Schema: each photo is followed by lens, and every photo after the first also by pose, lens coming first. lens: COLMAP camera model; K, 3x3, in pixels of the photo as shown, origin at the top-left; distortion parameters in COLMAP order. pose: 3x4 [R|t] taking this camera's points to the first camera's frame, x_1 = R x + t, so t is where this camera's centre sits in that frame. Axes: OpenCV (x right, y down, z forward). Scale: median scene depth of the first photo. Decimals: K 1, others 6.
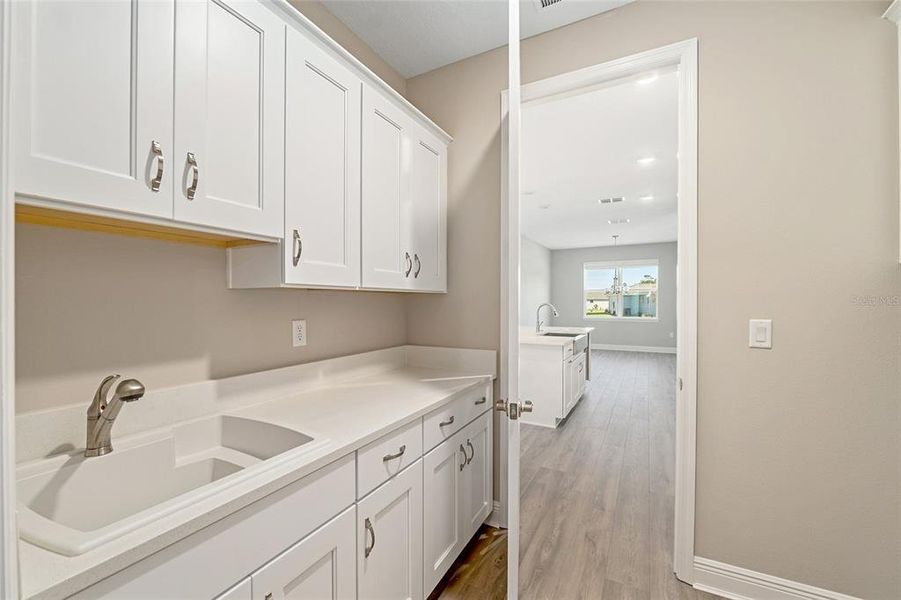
lens RADIAL K [[360.9, 0, 453.2], [0, 360.9, 301.7], [0, 0, 1]] dist [0.000183, 0.000009]
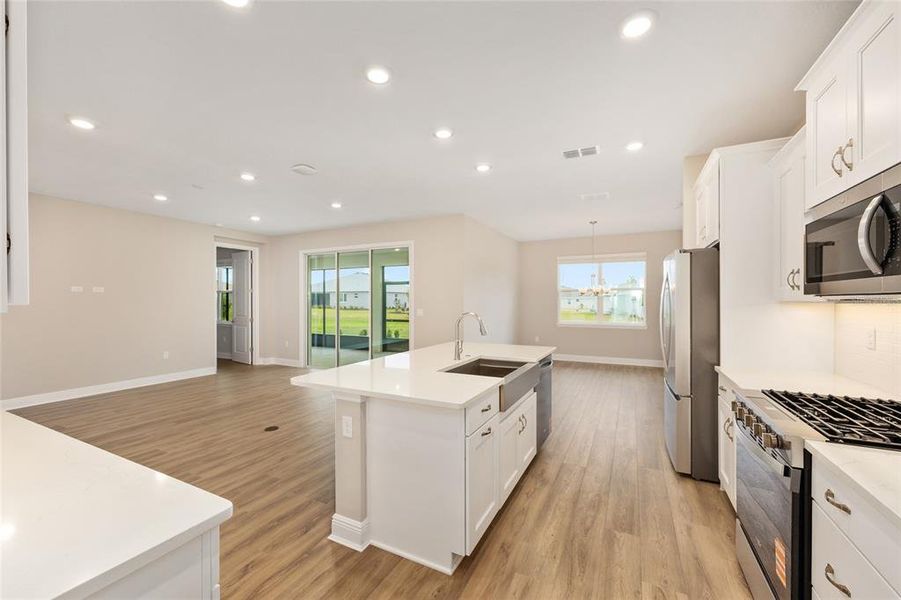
lens RADIAL K [[360.9, 0, 453.2], [0, 360.9, 301.7], [0, 0, 1]] dist [0.000183, 0.000009]
pose [[0.999456, -0.004290, 0.032715, 0.191020], [0.004248, 0.999990, 0.001353, -0.012319], [-0.032720, -0.001214, 0.999464, 0.361909]]
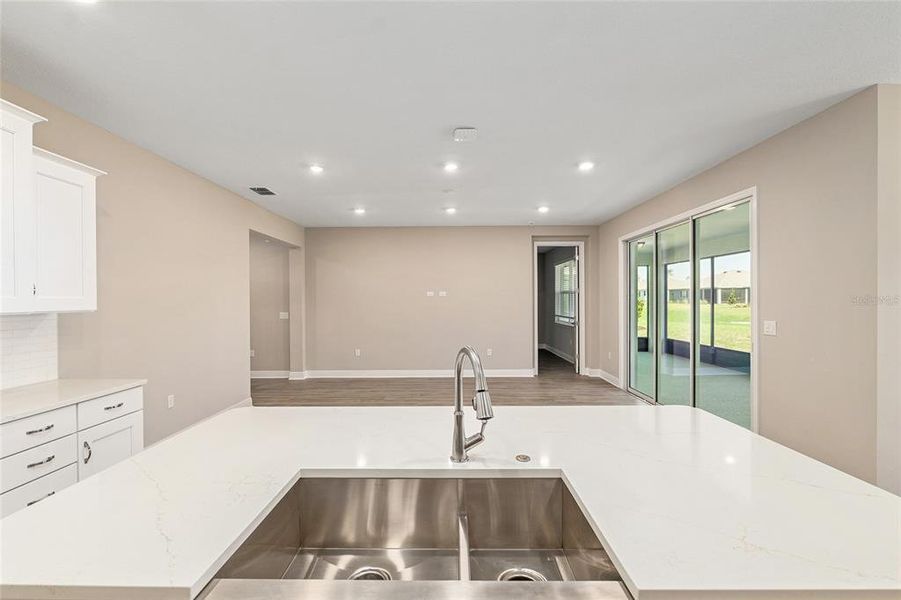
lens RADIAL K [[378.4, 0, 449.6], [0, 378.4, 300.1], [0, 0, 1]] dist [-0.001094, -0.000150]
pose [[0.468159, -0.006687, -0.883619, 0.417287], [0.007062, 0.999968, -0.003826, -0.021594], [0.883616, -0.004449, 0.468192, 0.797391]]
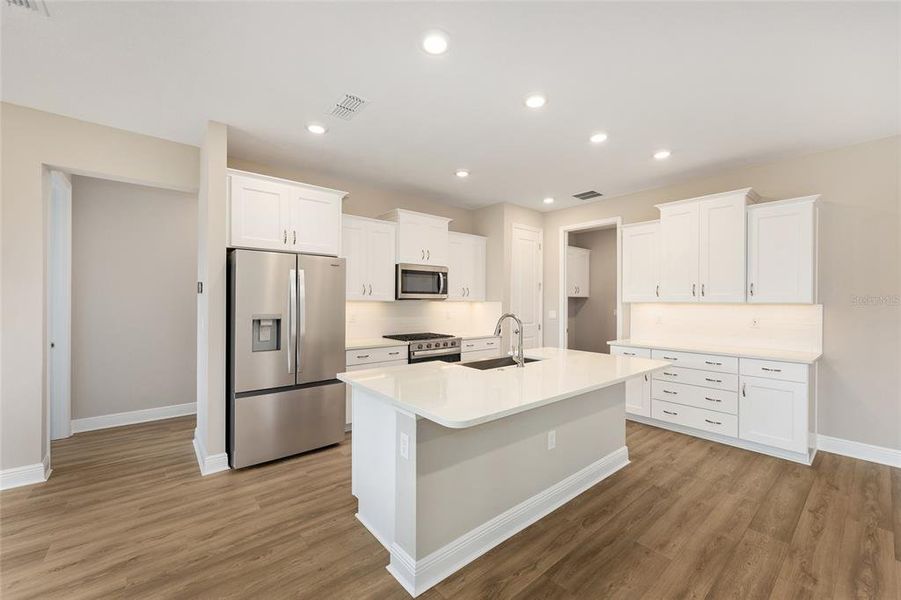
lens RADIAL K [[360.9, 0, 453.2], [0, 360.9, 301.7], [0, 0, 1]] dist [0.000183, 0.000009]
pose [[-0.929174, -0.008122, 0.369552, 0.119748], [-0.007152, 0.999966, 0.003996, -0.013817], [-0.369573, 0.001070, -0.929201, 1.406205]]
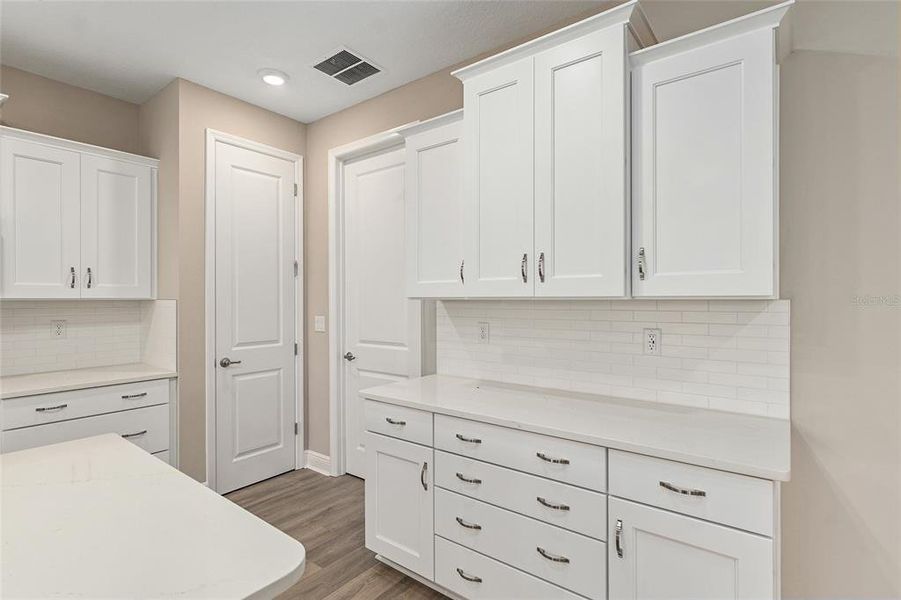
lens RADIAL K [[440.8, 0, 449.5], [0, 440.8, 297.0], [0, 0, 1]] dist [0.000715, -0.000022]
pose [[-0.985785, 0.000732, 0.168008, -0.060477], [0.000471, 0.999999, -0.001592, -0.012818], [-0.168009, -0.001490, -0.985784, 0.929912]]
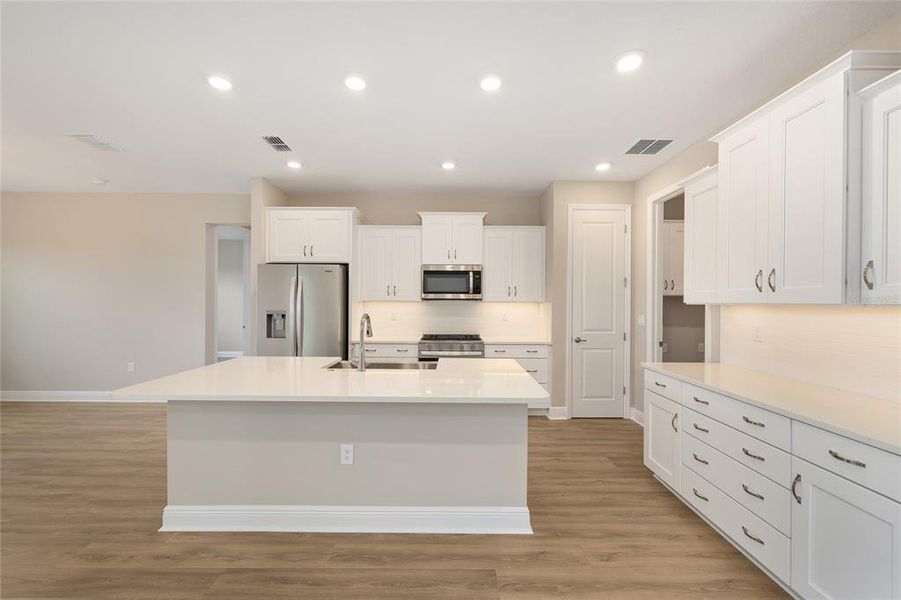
lens RADIAL K [[360.9, 0, 453.2], [0, 360.9, 301.7], [0, 0, 1]] dist [0.000183, 0.000009]
pose [[-0.474971, -0.008218, 0.879963, -0.243112], [-0.007433, 0.999958, 0.005326, -0.015000], [-0.879970, -0.004011, -0.475012, 1.030139]]
